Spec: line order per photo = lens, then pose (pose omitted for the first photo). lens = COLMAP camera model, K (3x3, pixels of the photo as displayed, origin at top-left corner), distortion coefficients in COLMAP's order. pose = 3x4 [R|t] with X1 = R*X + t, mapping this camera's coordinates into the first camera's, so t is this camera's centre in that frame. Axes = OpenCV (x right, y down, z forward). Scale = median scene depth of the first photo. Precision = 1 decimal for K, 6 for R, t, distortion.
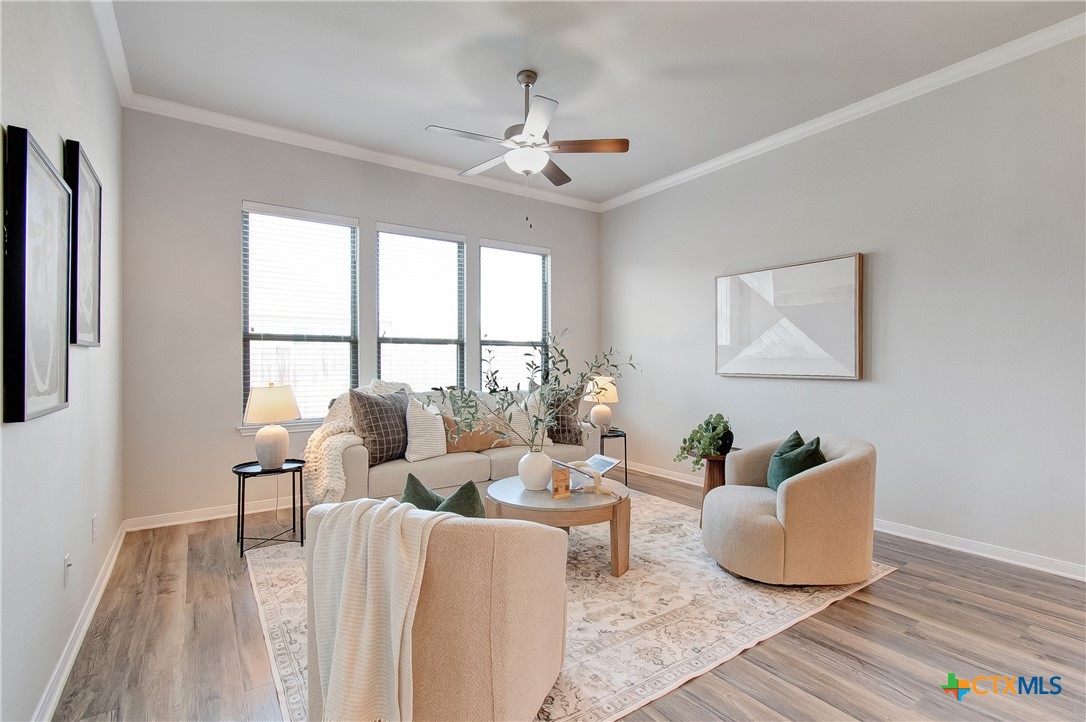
lens RADIAL K [[507.4, 0, 546.4], [0, 507.4, 349.4], [0, 0, 1]] dist [0.018382, 0.000024]
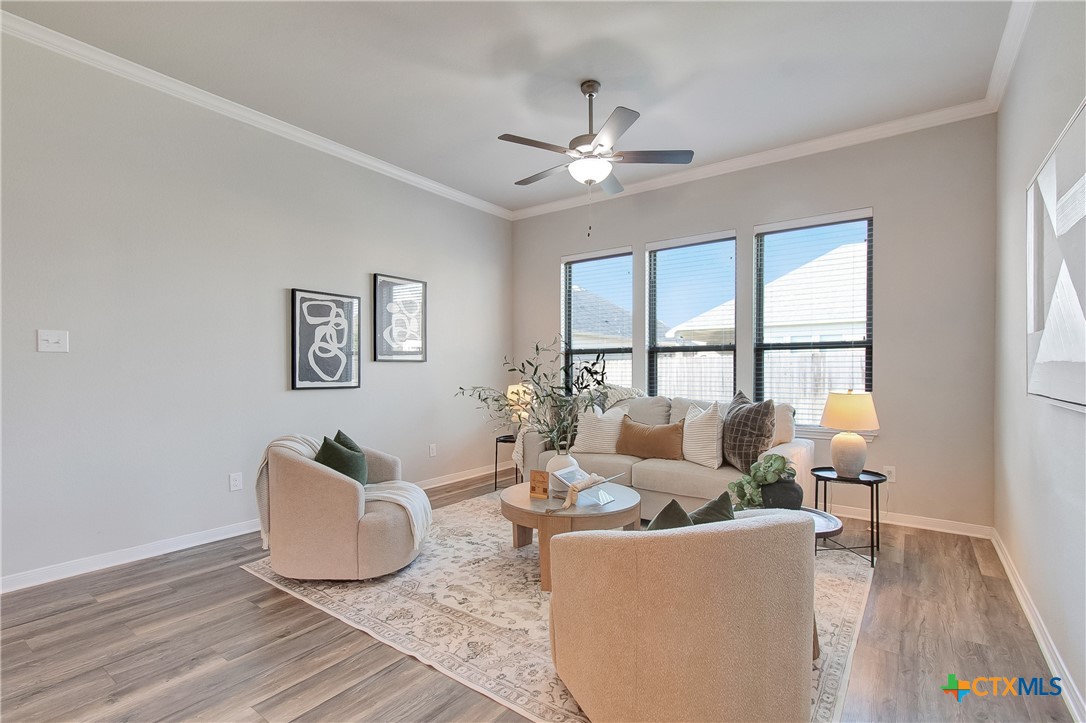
lens RADIAL K [[495.8, 0, 541.0], [0, 495.8, 366.0], [0, 0, 1]] dist [0.003081, 0.000002]
pose [[0.321977, -0.011030, -0.946683, 0.656266], [0.027072, 0.999631, -0.002440, 0.013653], [0.946360, -0.024843, 0.322157, 0.442604]]
